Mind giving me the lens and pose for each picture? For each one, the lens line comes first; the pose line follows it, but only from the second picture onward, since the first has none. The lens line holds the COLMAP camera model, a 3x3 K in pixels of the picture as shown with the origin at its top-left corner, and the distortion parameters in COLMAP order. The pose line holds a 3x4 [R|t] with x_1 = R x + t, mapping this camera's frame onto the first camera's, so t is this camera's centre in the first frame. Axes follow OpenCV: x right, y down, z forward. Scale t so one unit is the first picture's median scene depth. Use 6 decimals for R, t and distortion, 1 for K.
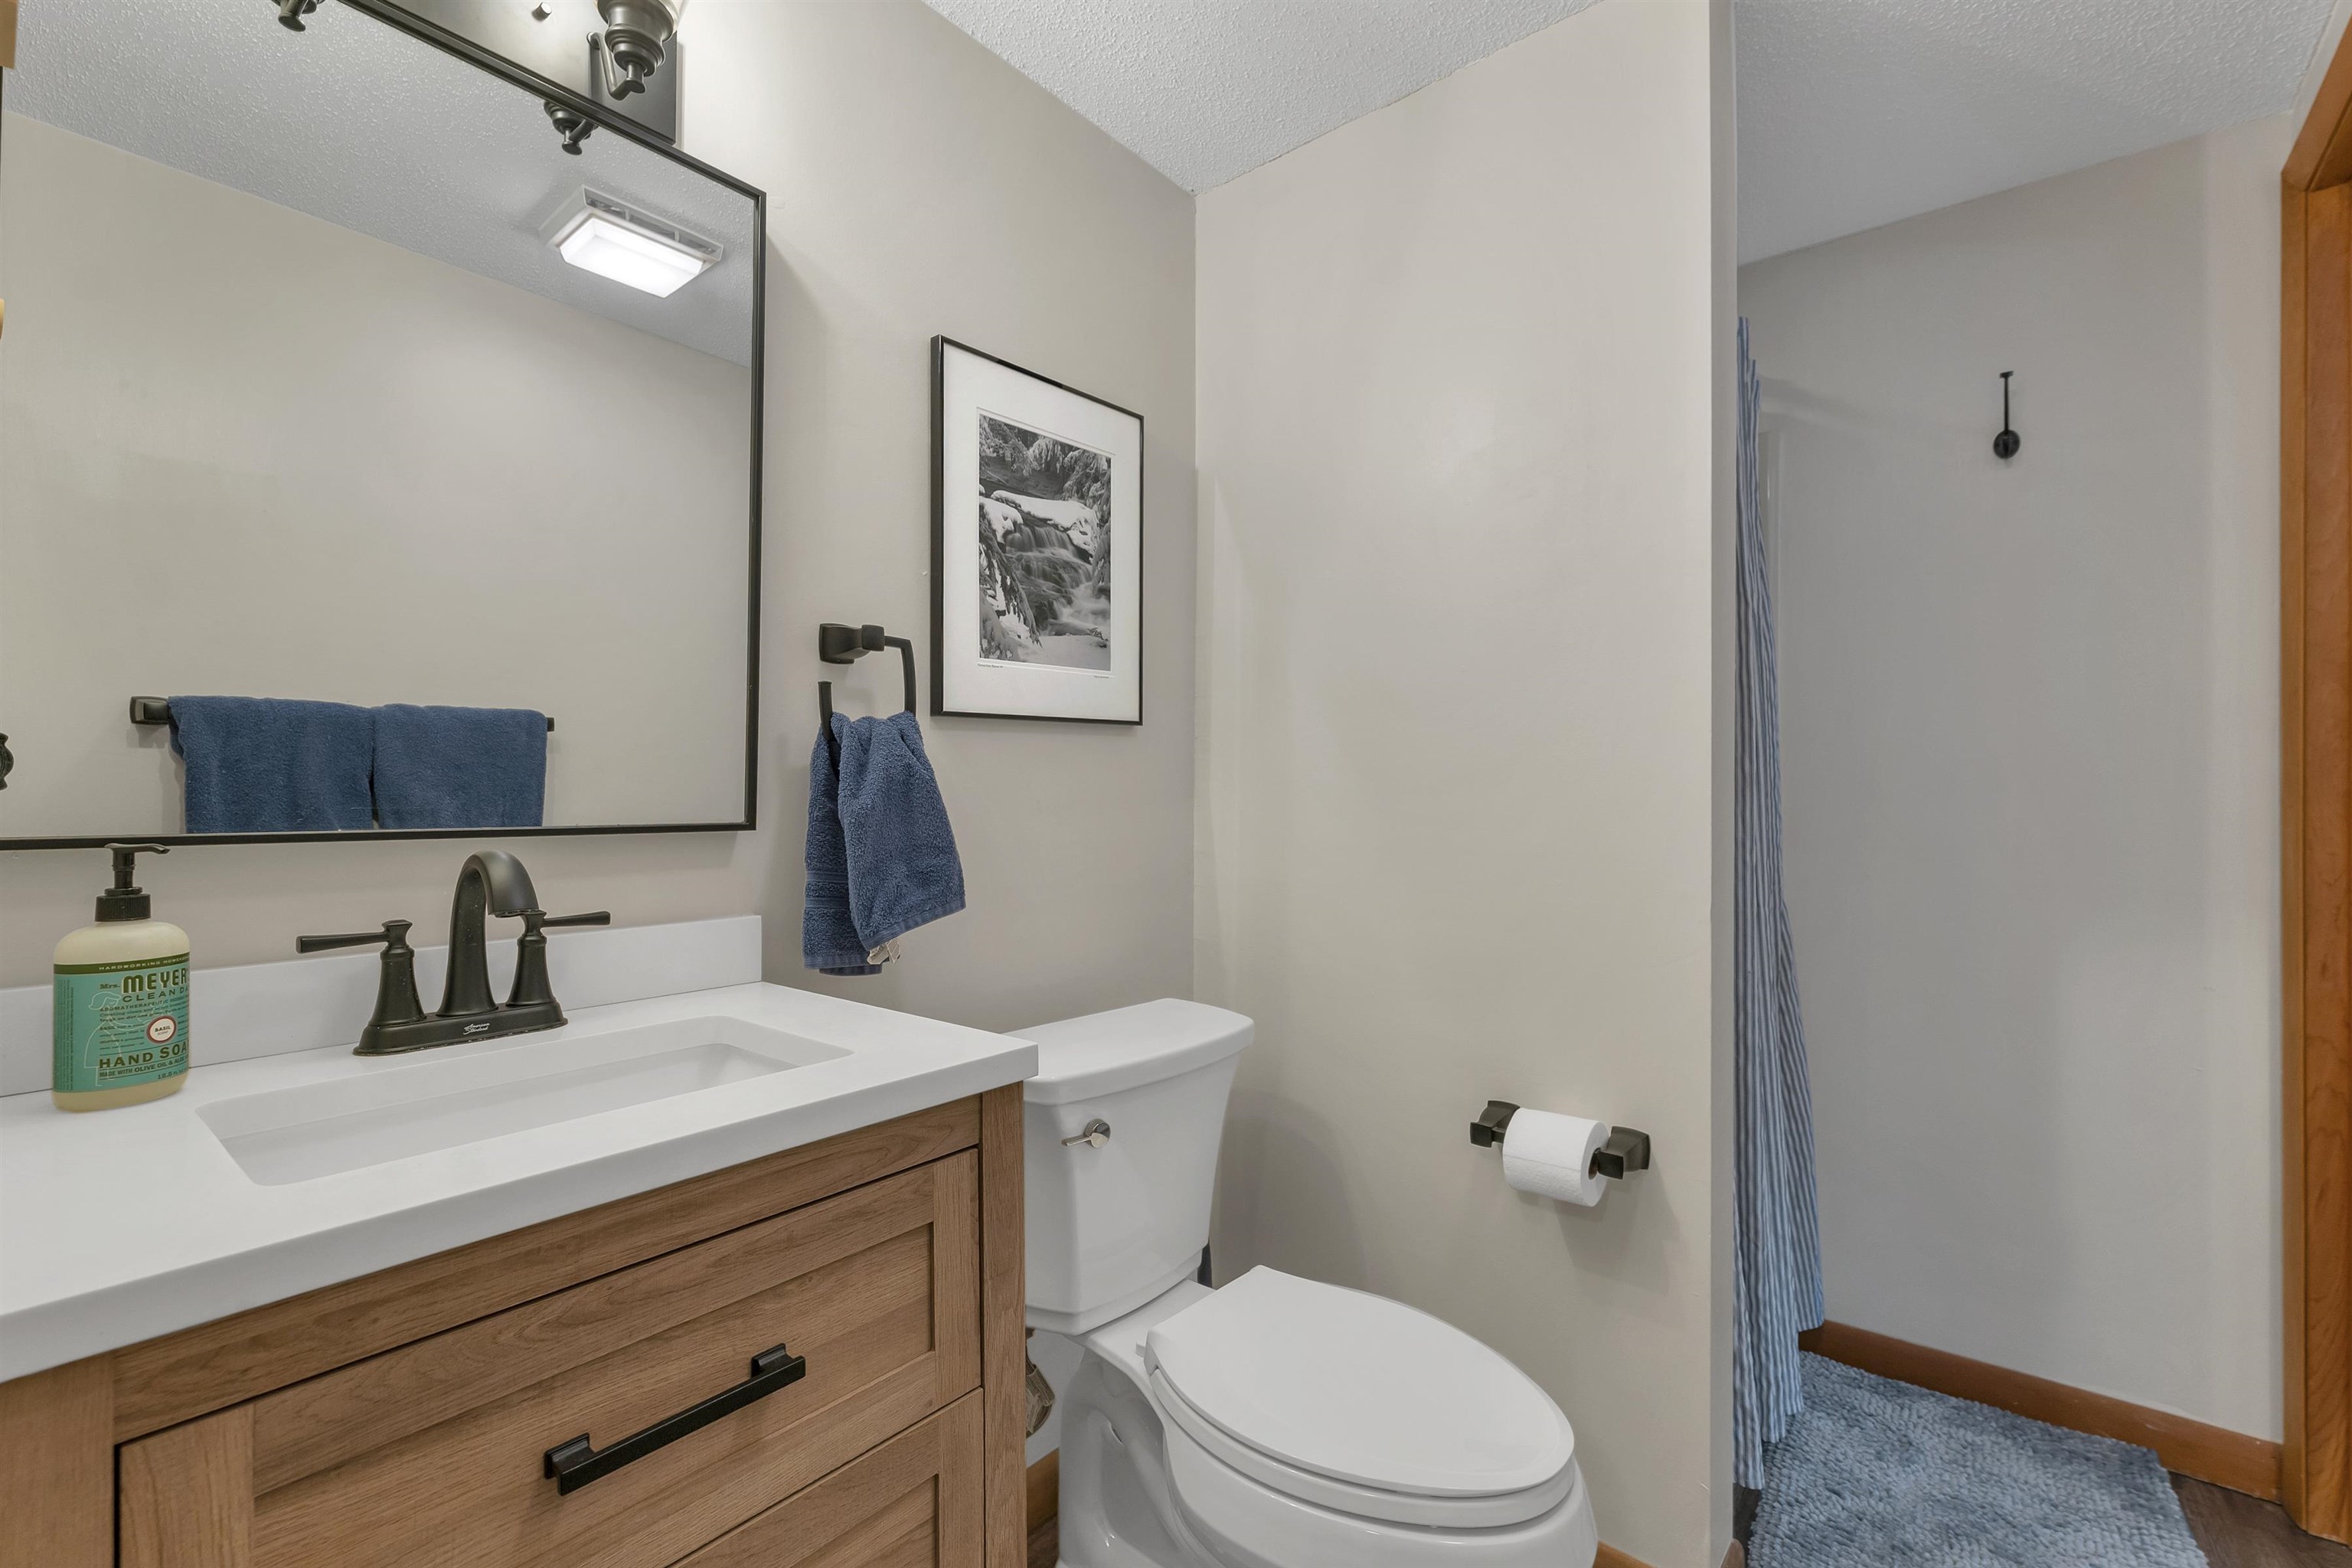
lens RADIAL K [[1017.0, 0, 1192.4], [0, 1017.0, 779.5], [0, 0, 1]] dist [0.004494, -0.001732]
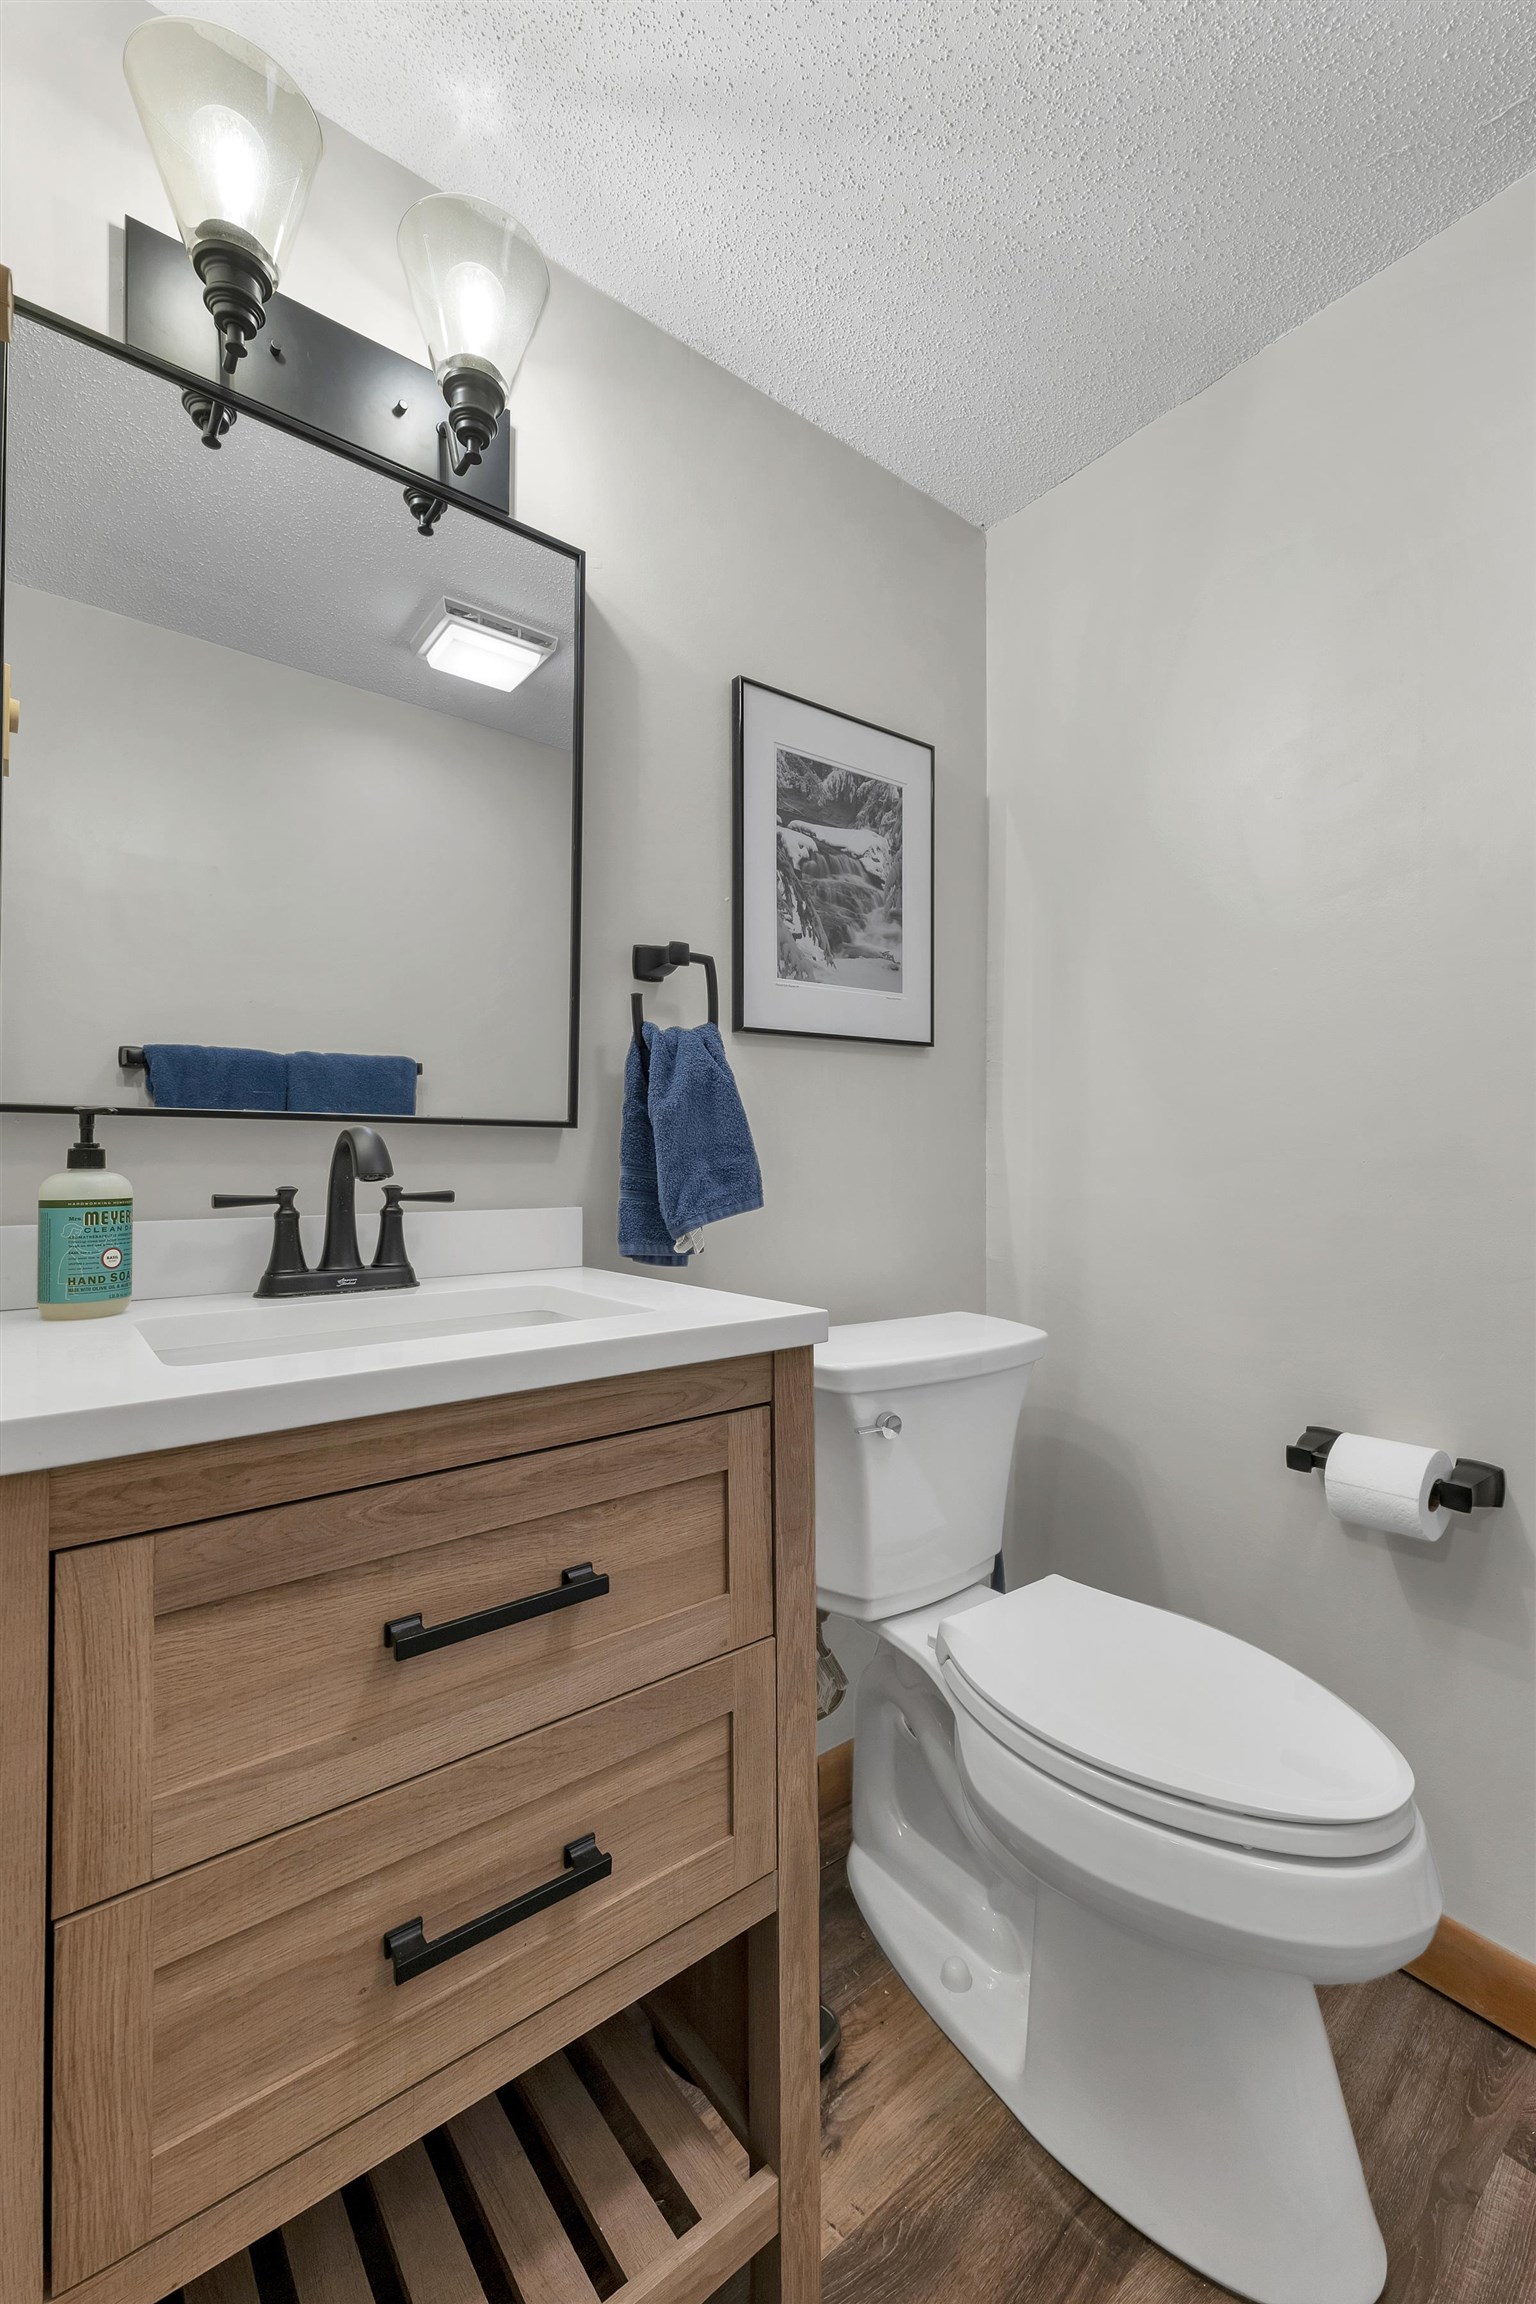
lens RADIAL K [[958.4, 0, 775.8], [0, 958.4, 1143.9], [0, 0, 1]] dist [0.003393, 0.000430]
pose [[0.976449, -0.003303, -0.215723, 0.006187], [0.002374, 0.999987, -0.004569, 0.091745], [0.215735, 0.003949, 0.976444, 0.042773]]
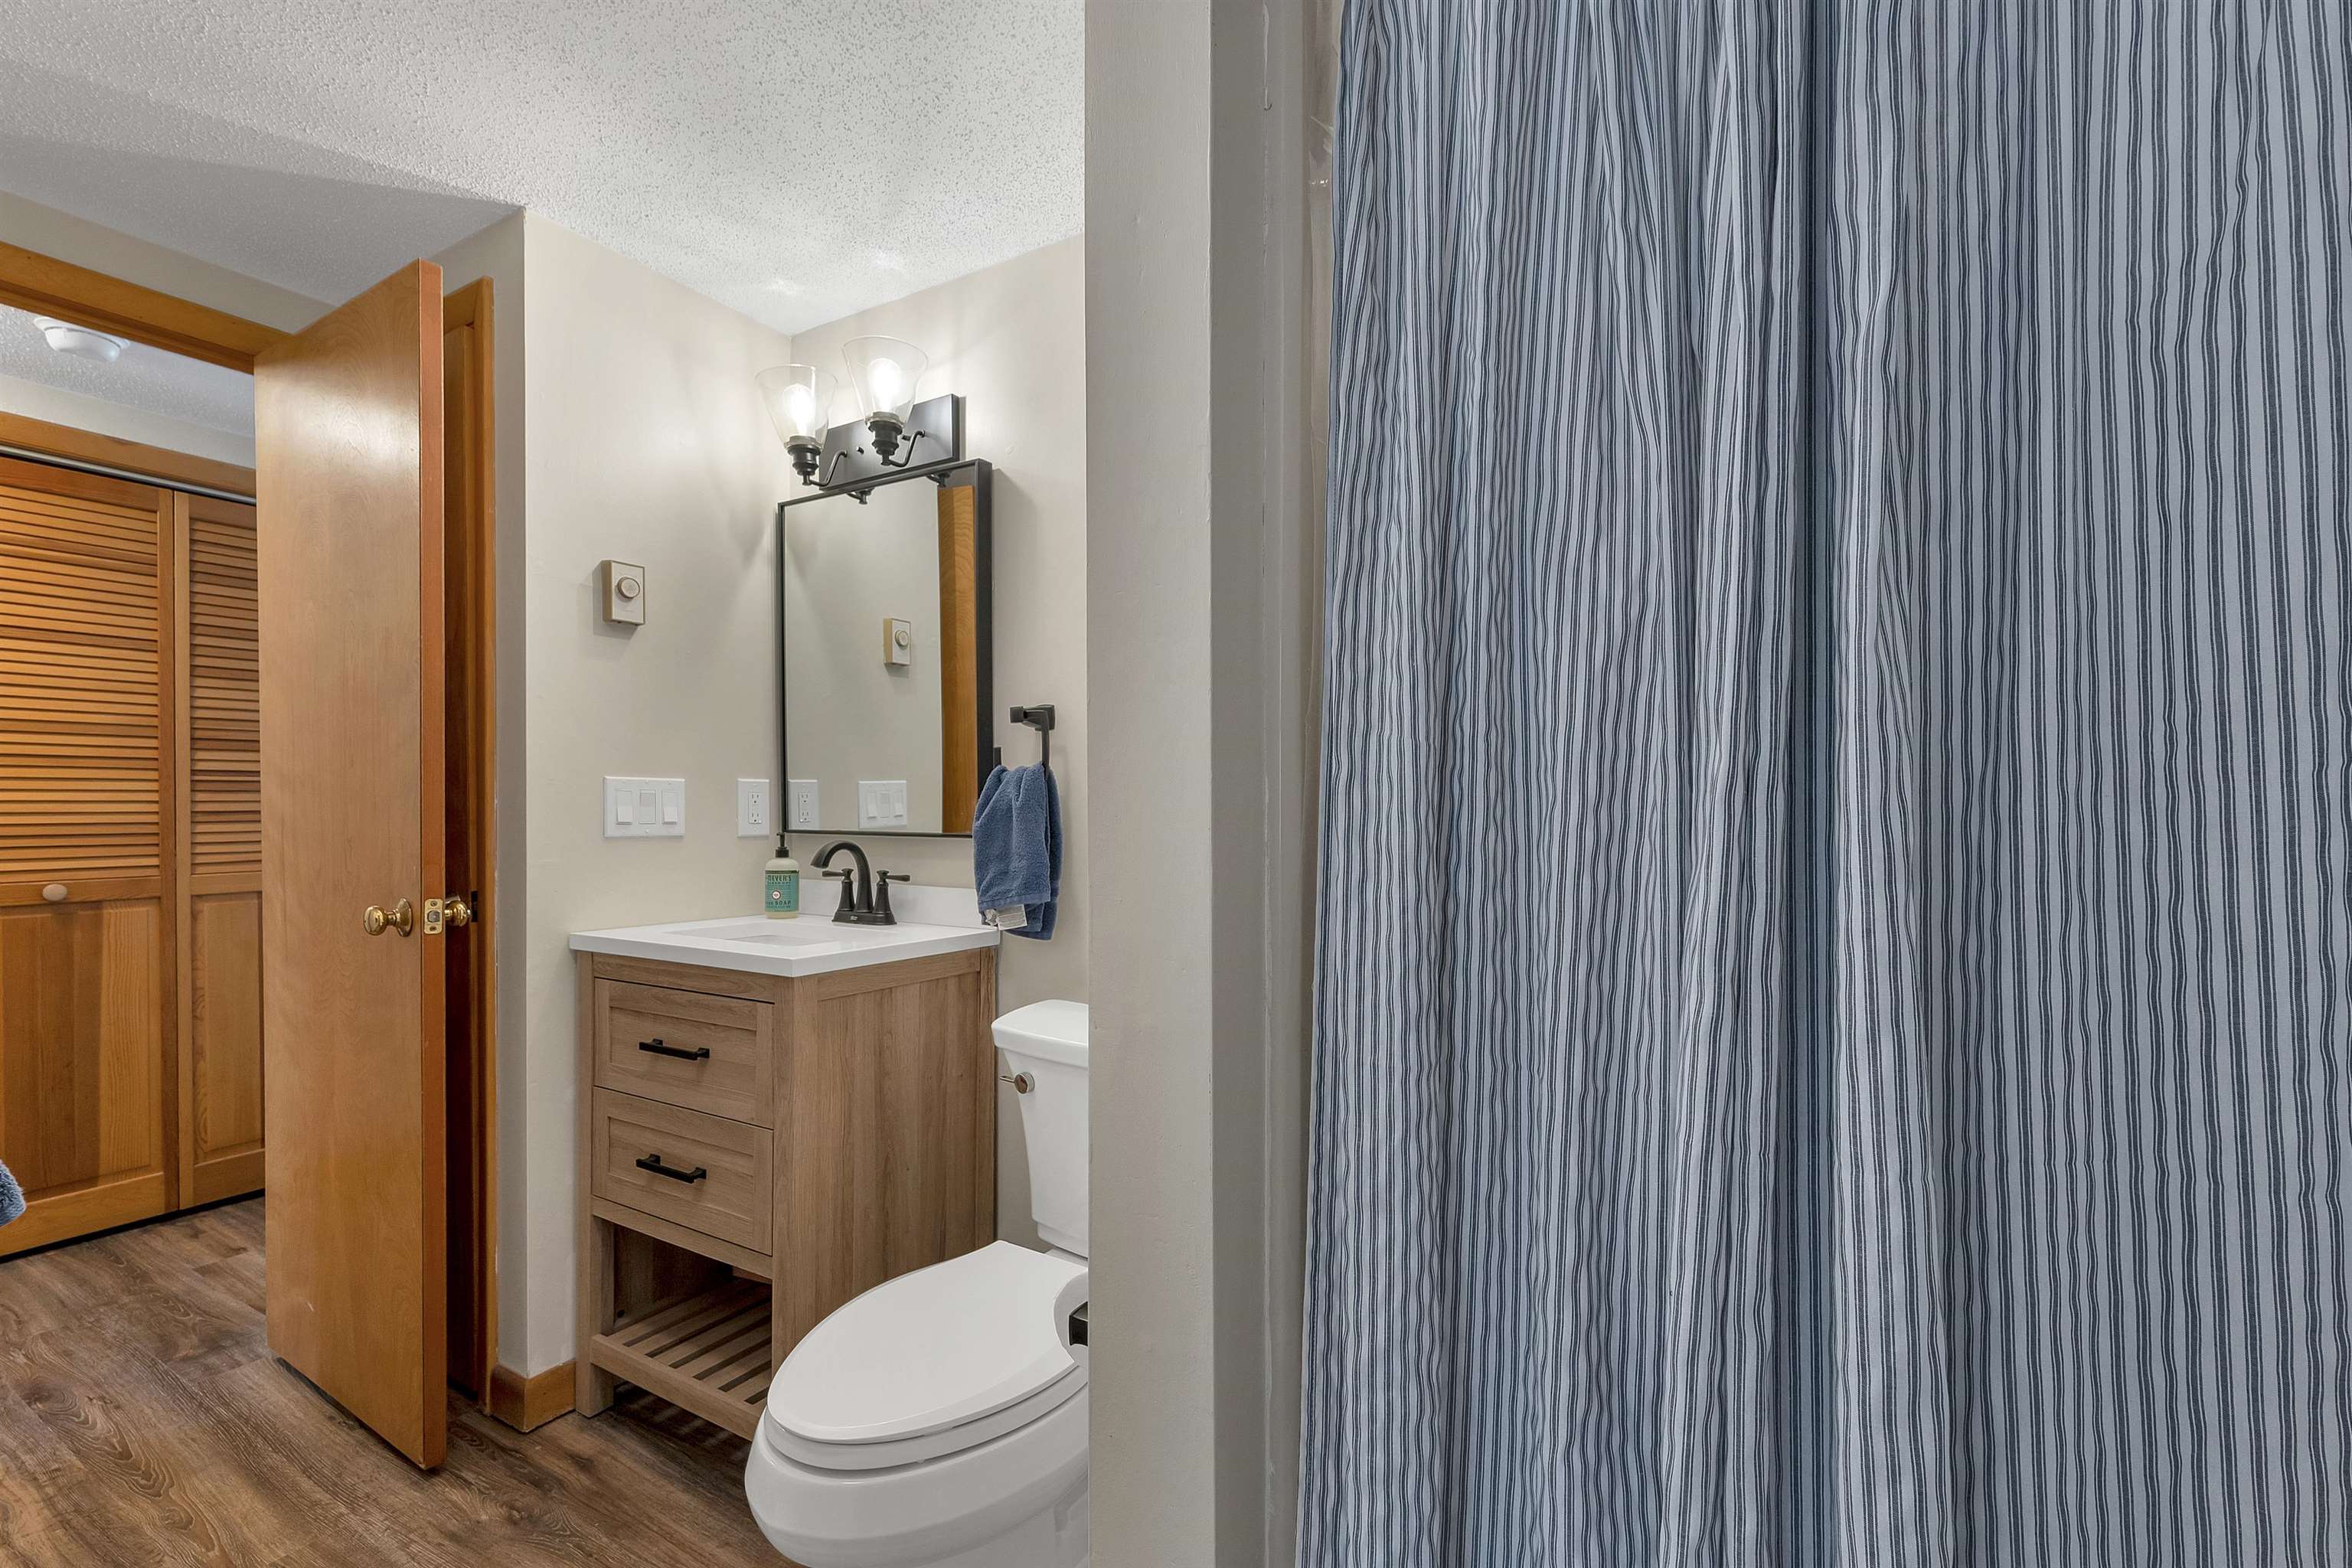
lens RADIAL K [[1017.0, 0, 1170.6], [0, 1017.0, 770.4], [0, 0, 1]] dist [0.004494, -0.001732]
pose [[0.151498, -0.027517, -0.988074, 1.679110], [0.011028, 0.999597, -0.026147, -0.023111], [0.988396, -0.006935, 0.151741, 1.333425]]
